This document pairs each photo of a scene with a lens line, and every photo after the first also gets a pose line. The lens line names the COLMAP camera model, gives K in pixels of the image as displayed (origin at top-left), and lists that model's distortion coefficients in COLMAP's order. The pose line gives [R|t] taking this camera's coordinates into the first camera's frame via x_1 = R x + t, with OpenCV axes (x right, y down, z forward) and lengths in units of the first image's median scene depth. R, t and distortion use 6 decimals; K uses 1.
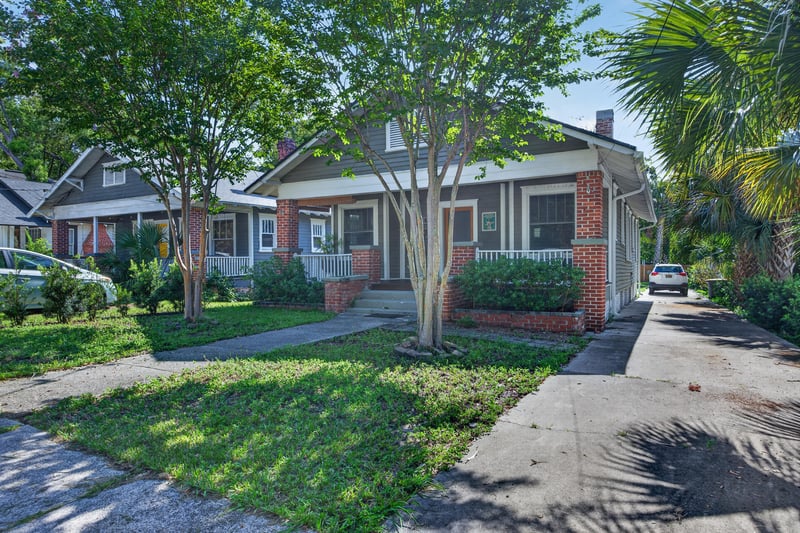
lens RADIAL K [[483.3, 0, 395.5], [0, 483.3, 265.4], [0, 0, 1]] dist [0.000378, -0.000062]
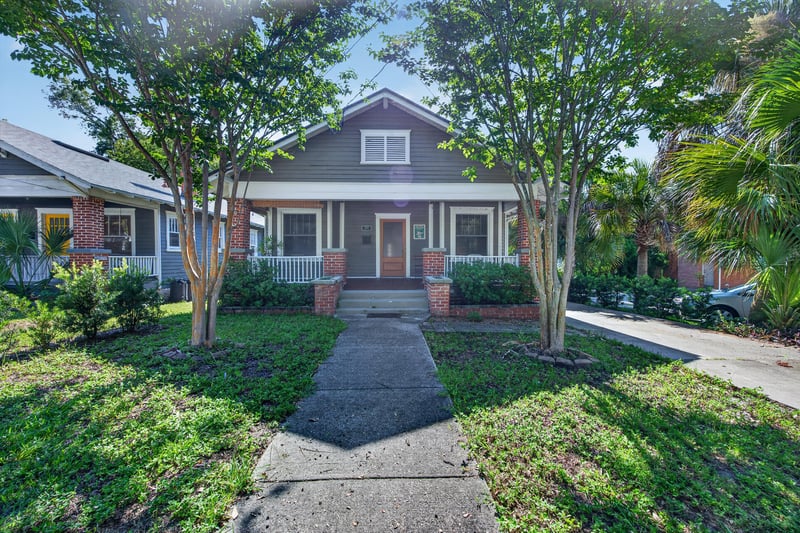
lens RADIAL K [[325.8, 0, 407.5], [0, 325.8, 263.1], [0, 0, 1]] dist [-0.014075, 0.007180]
pose [[0.860265, 0.001699, 0.509844, -0.291650], [-0.002803, 0.999995, 0.001398, -0.010429], [-0.509839, -0.002632, 0.860266, 0.297449]]
